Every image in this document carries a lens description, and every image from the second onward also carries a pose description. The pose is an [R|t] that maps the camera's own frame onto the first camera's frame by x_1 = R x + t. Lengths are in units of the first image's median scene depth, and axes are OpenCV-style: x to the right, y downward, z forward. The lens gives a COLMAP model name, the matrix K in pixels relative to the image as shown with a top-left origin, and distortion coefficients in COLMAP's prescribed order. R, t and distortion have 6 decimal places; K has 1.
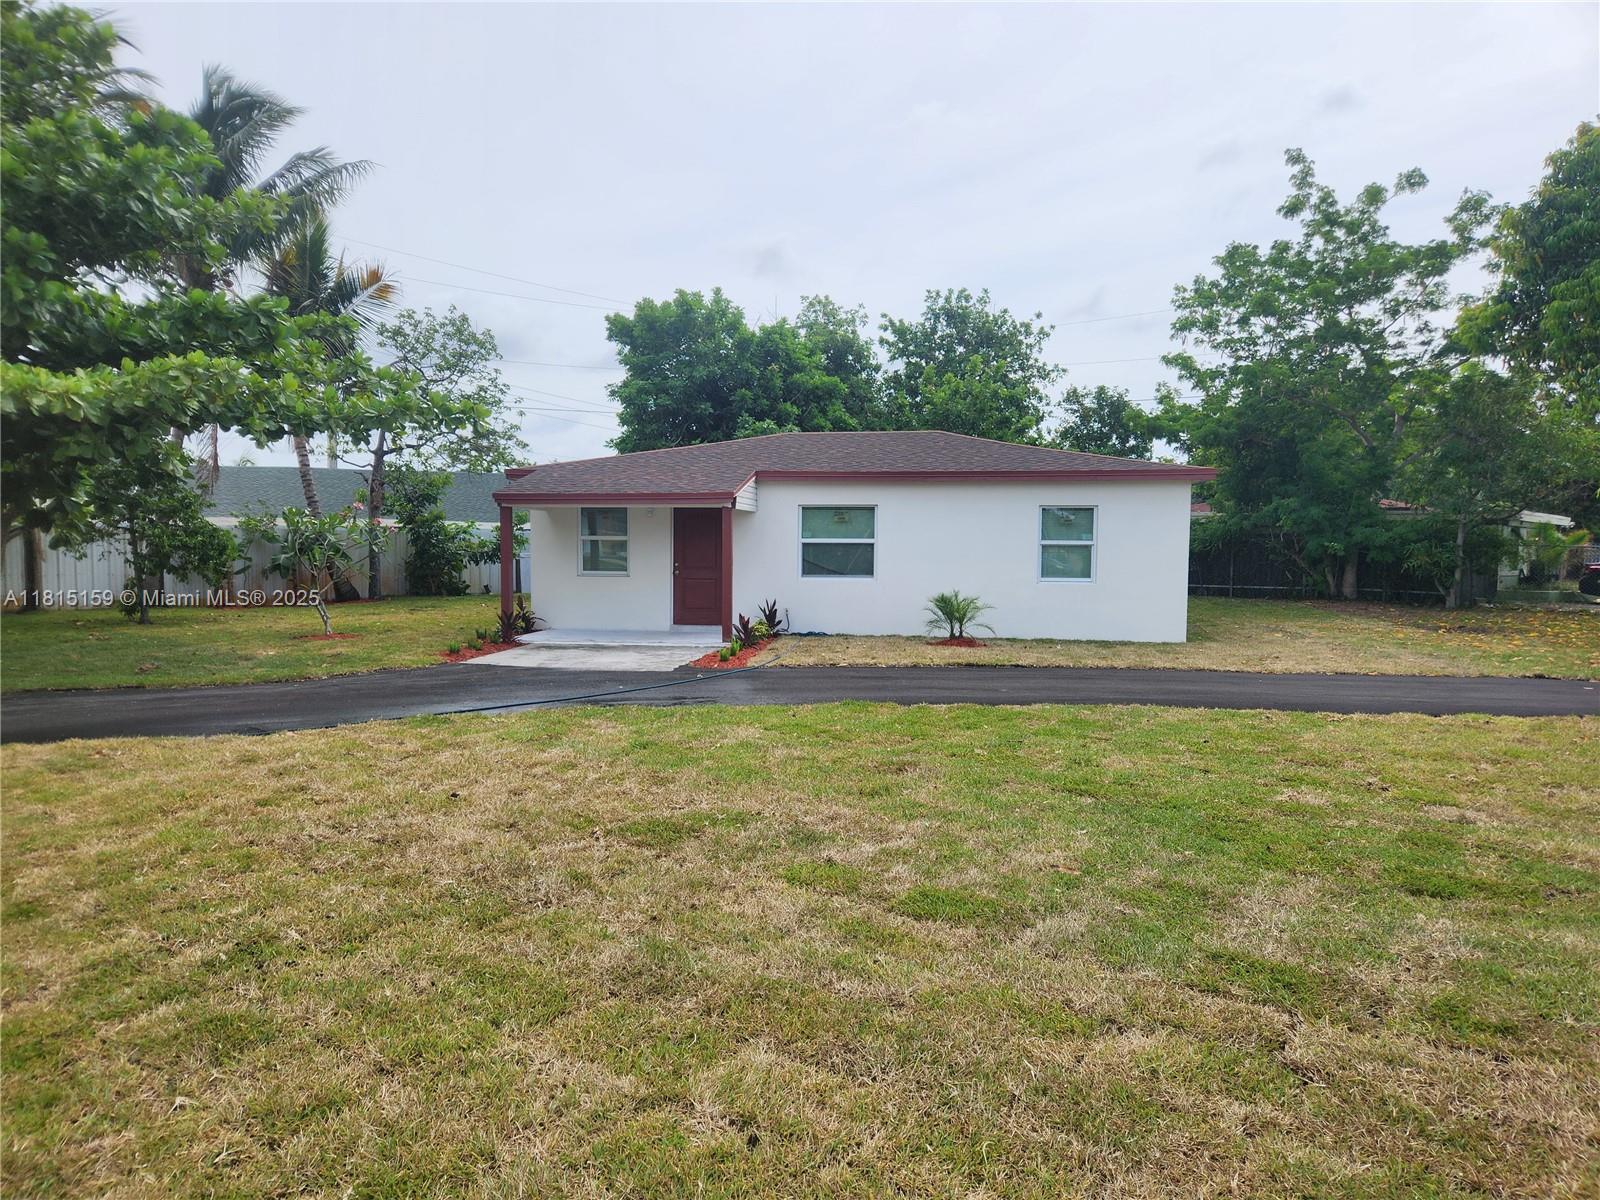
lens RADIAL K [[1096.2, 0, 818.7], [0, 1096.2, 597.3], [0, 0, 1]] dist [0.039796, 0.000809]
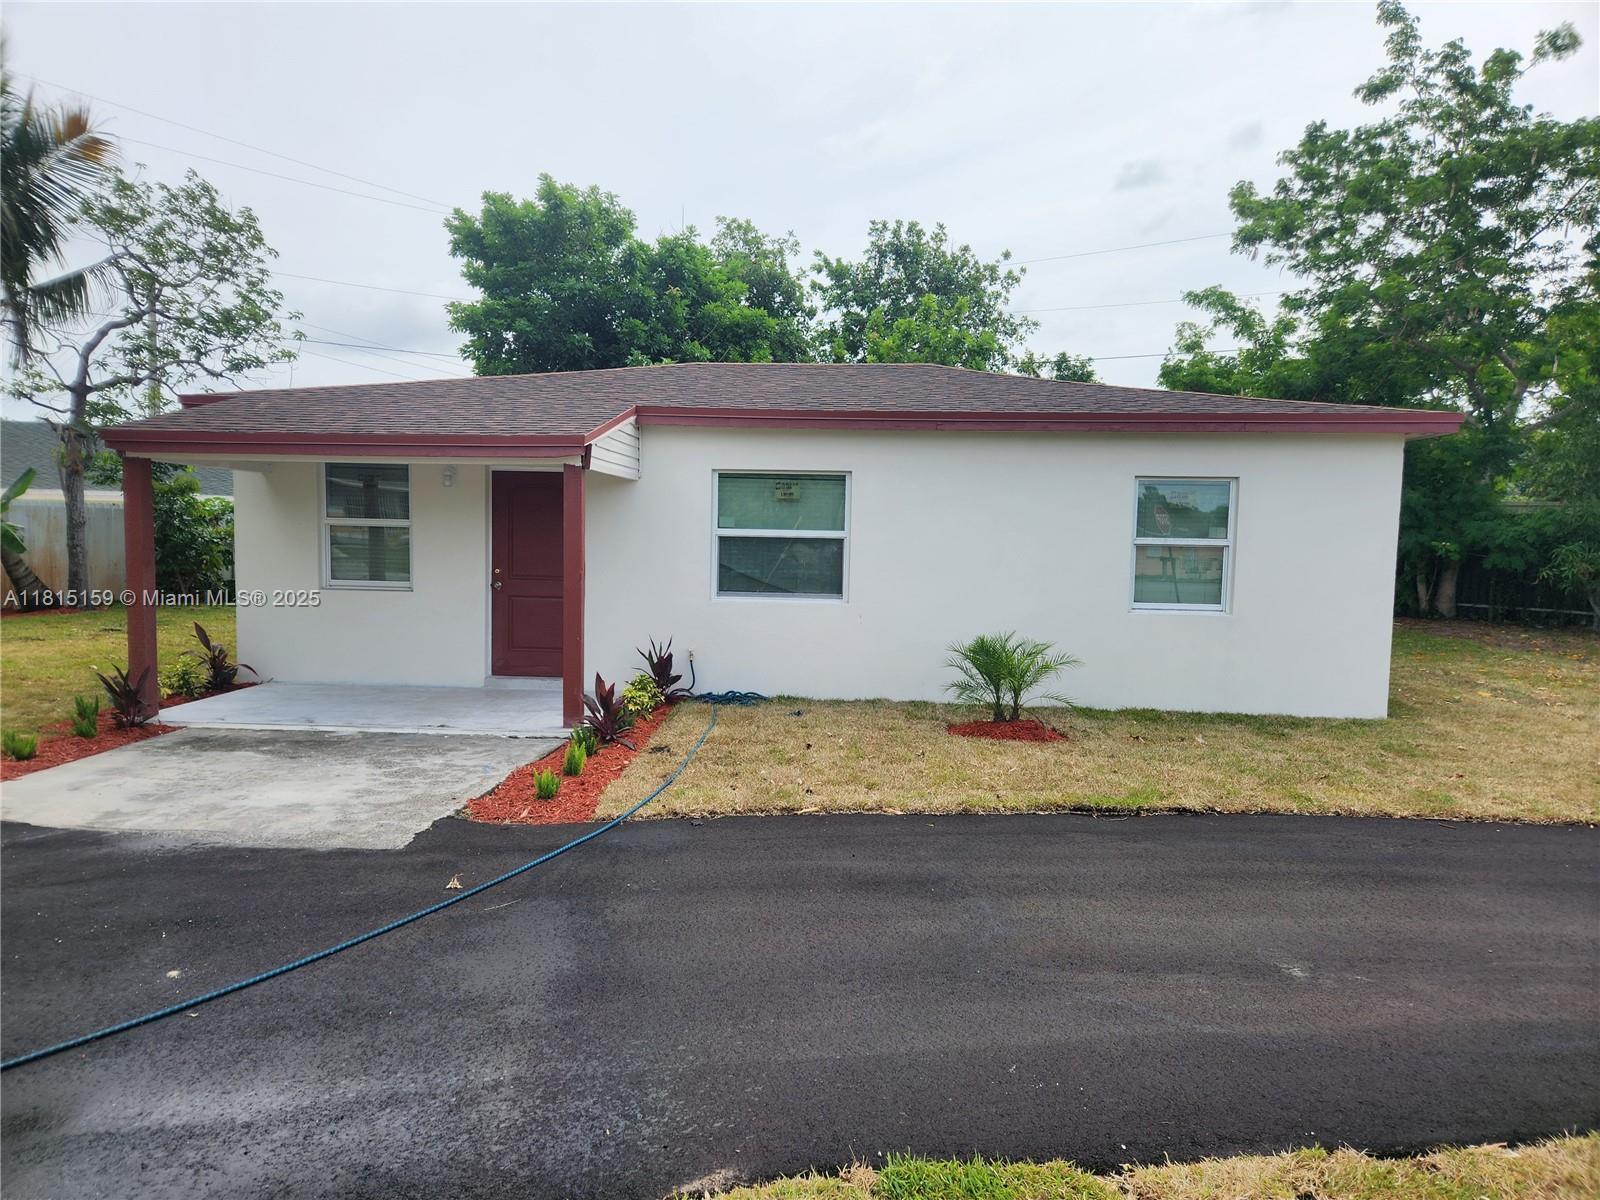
lens RADIAL K [[1054.7, 0, 797.8], [0, 1054.7, 628.7], [0, 0, 1]] dist [0.029868, 0.001425]
pose [[0.997827, 0.006584, 0.065557, -0.006591], [-0.009404, 0.999040, 0.042788, -0.017844], [-0.065212, -0.043311, 0.996931, 0.314761]]
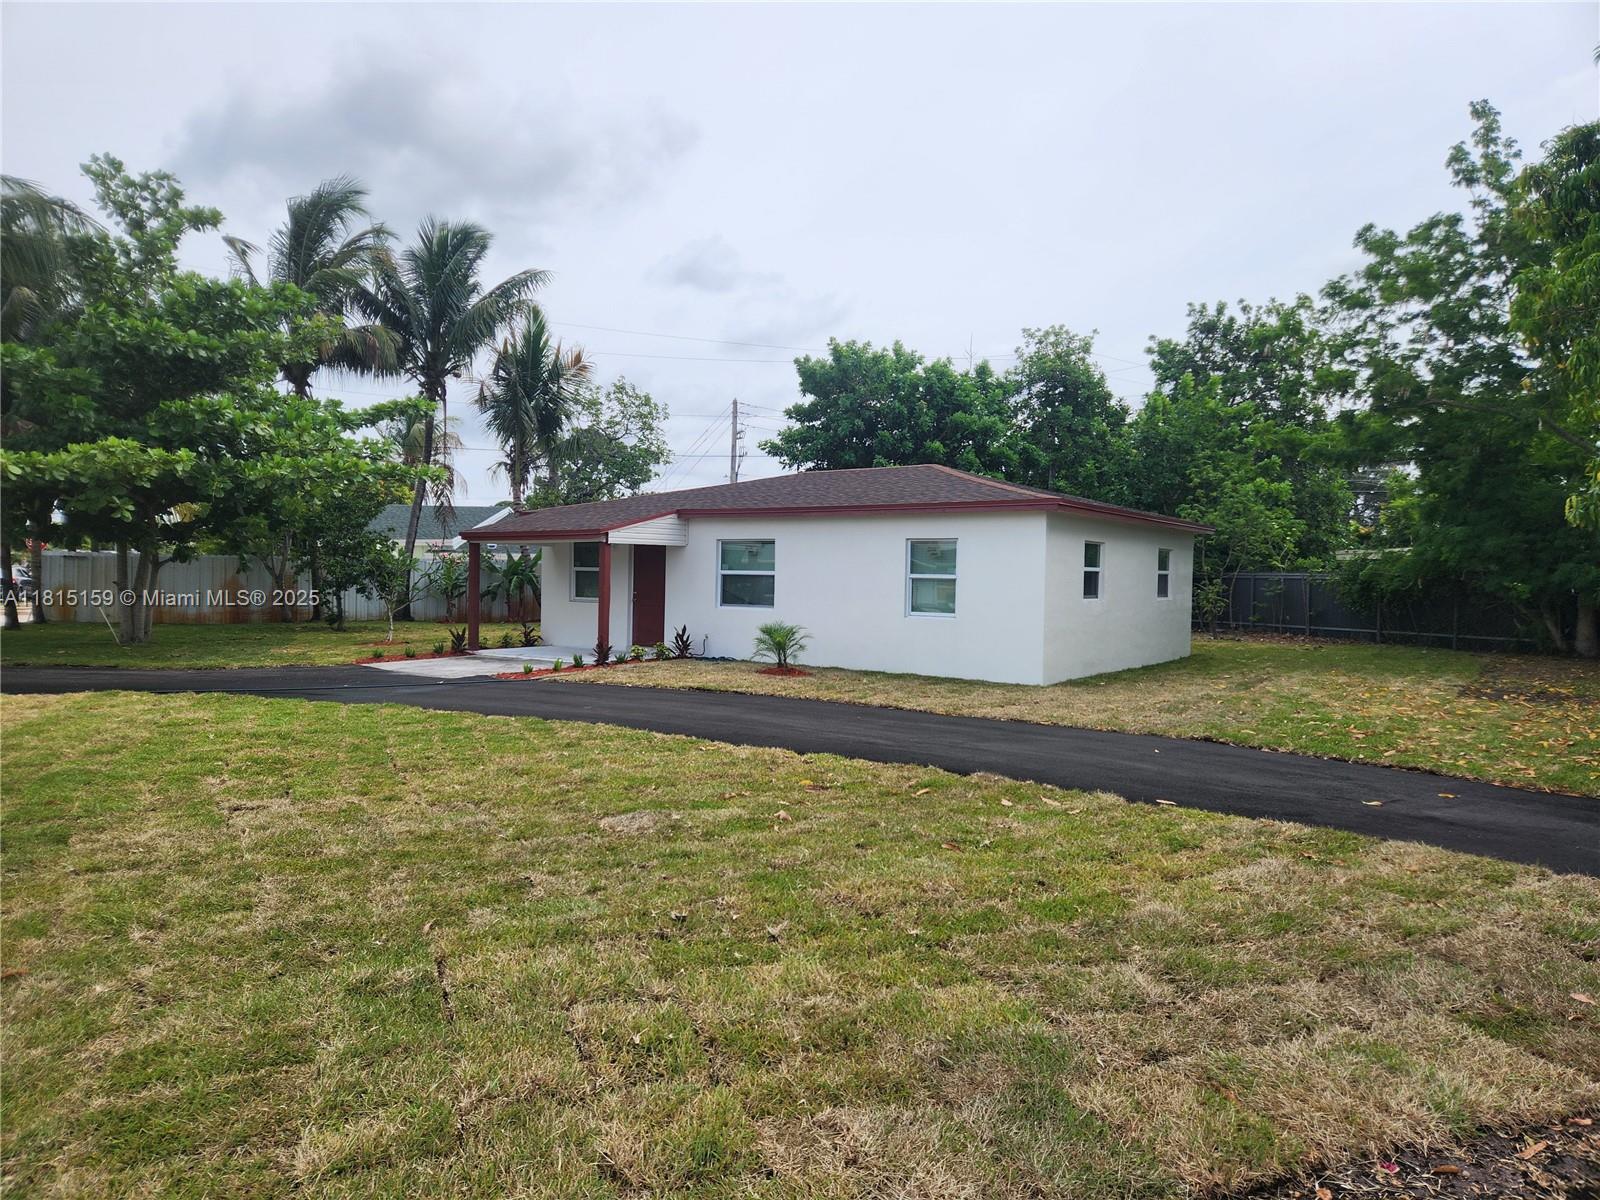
lens RADIAL K [[1054.7, 0, 797.8], [0, 1054.7, 628.7], [0, 0, 1]] dist [0.029868, 0.001425]
pose [[0.881137, 0.032797, -0.471722, 0.390860], [-0.034955, 0.999380, 0.004189, -0.001869], [0.471567, 0.012798, 0.881738, 0.076852]]
